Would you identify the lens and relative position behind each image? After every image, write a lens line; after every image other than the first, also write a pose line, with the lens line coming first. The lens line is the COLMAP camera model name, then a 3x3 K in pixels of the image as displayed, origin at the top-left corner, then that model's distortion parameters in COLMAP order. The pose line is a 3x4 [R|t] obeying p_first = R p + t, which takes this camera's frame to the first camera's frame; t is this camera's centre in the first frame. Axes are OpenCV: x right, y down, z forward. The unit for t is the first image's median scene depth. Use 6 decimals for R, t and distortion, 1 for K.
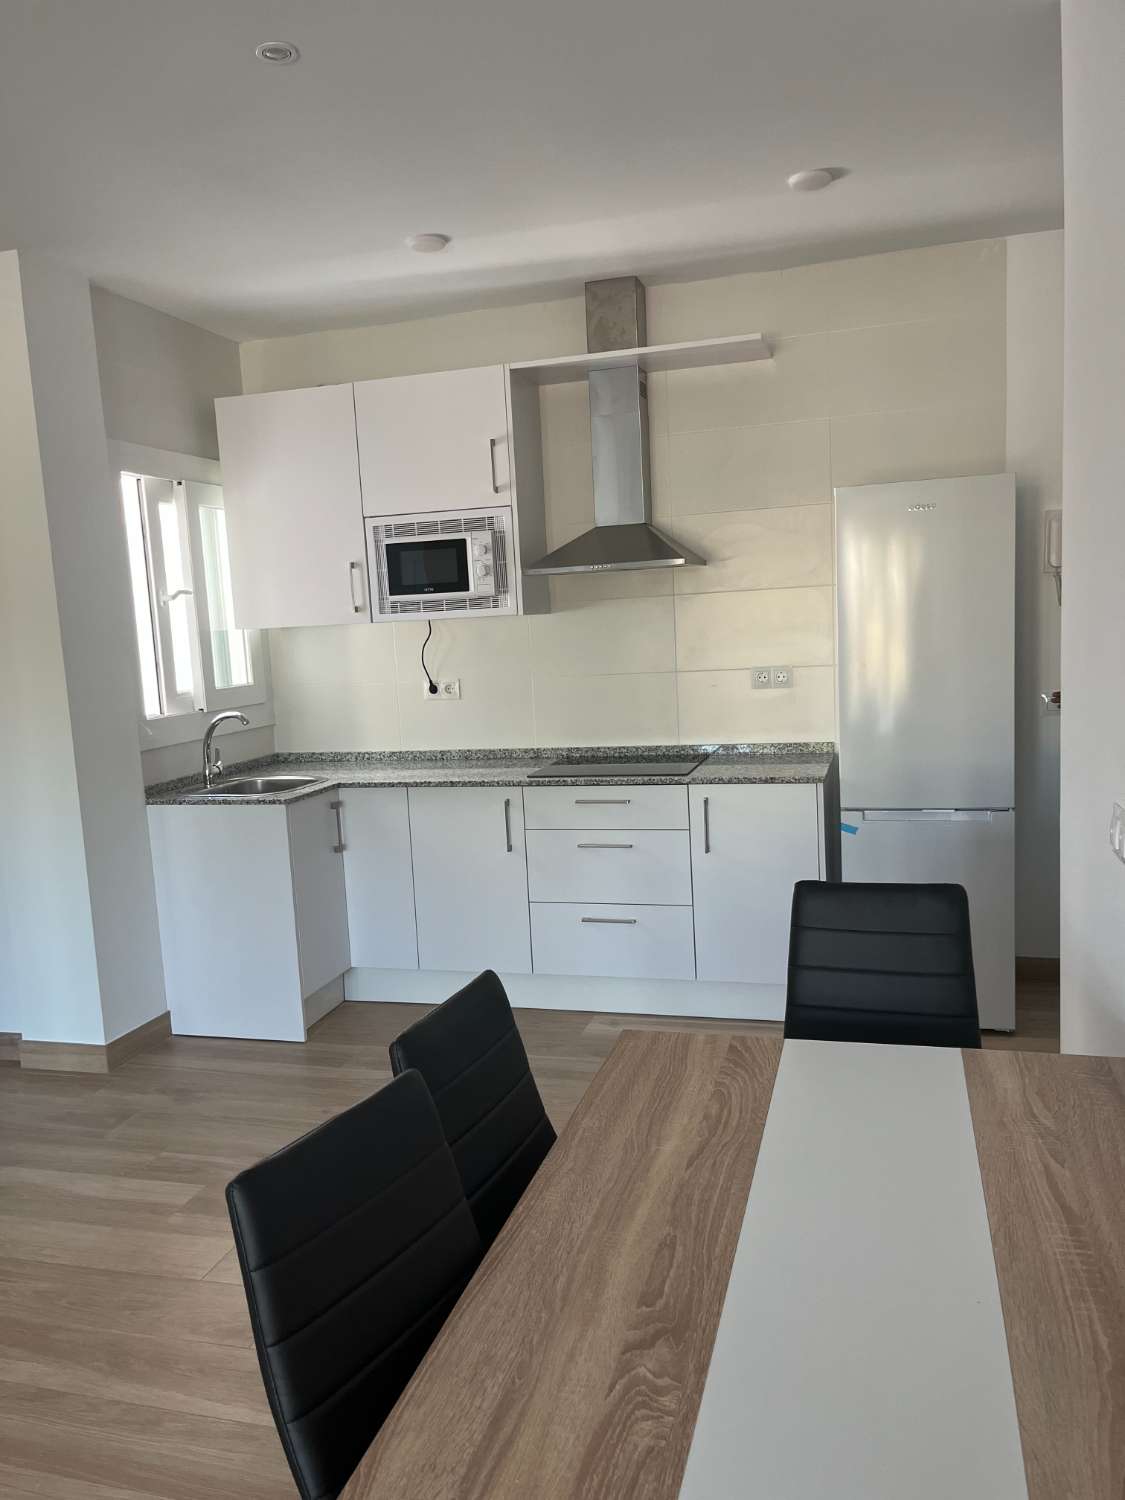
lens RADIAL K [[1126.0, 0, 565.9], [0, 1126.0, 762.4], [0, 0, 1]] dist [0.081564, -0.109374]
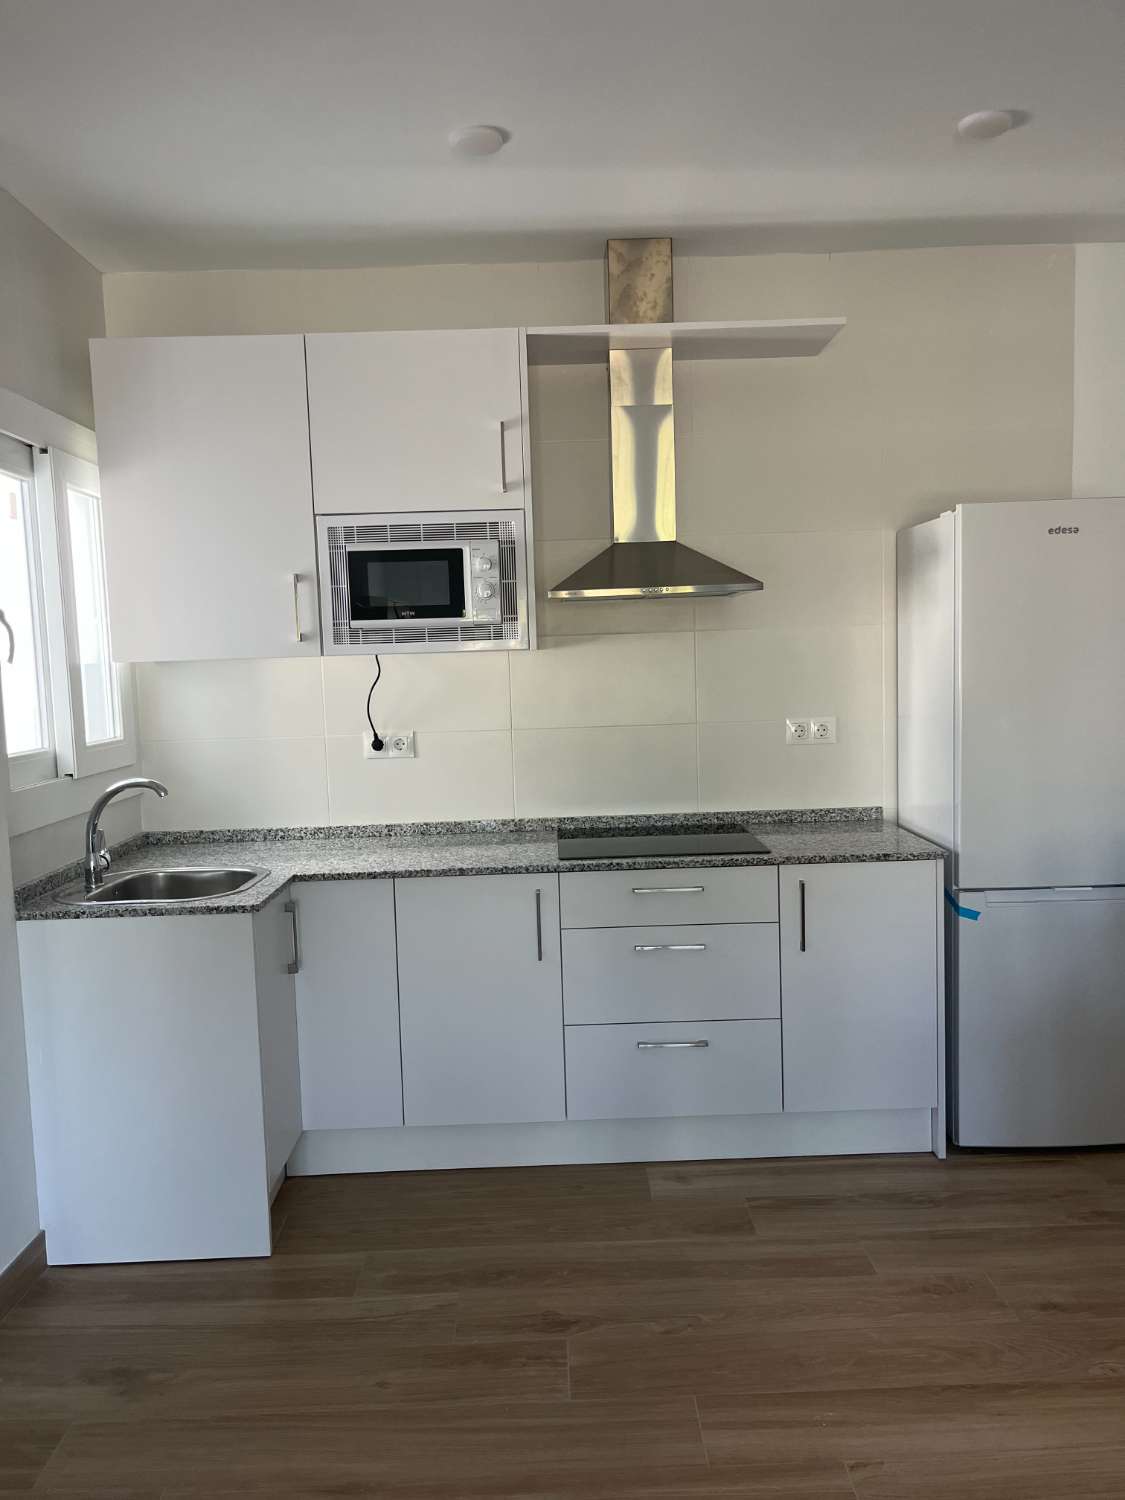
lens RADIAL K [[1126.0, 0, 565.9], [0, 1126.0, 762.4], [0, 0, 1]] dist [0.081564, -0.109374]
pose [[0.957320, -0.005189, 0.288983, -0.241570], [0.018966, 0.998812, -0.044894, -0.017808], [-0.288406, 0.048459, 0.956281, 0.254567]]
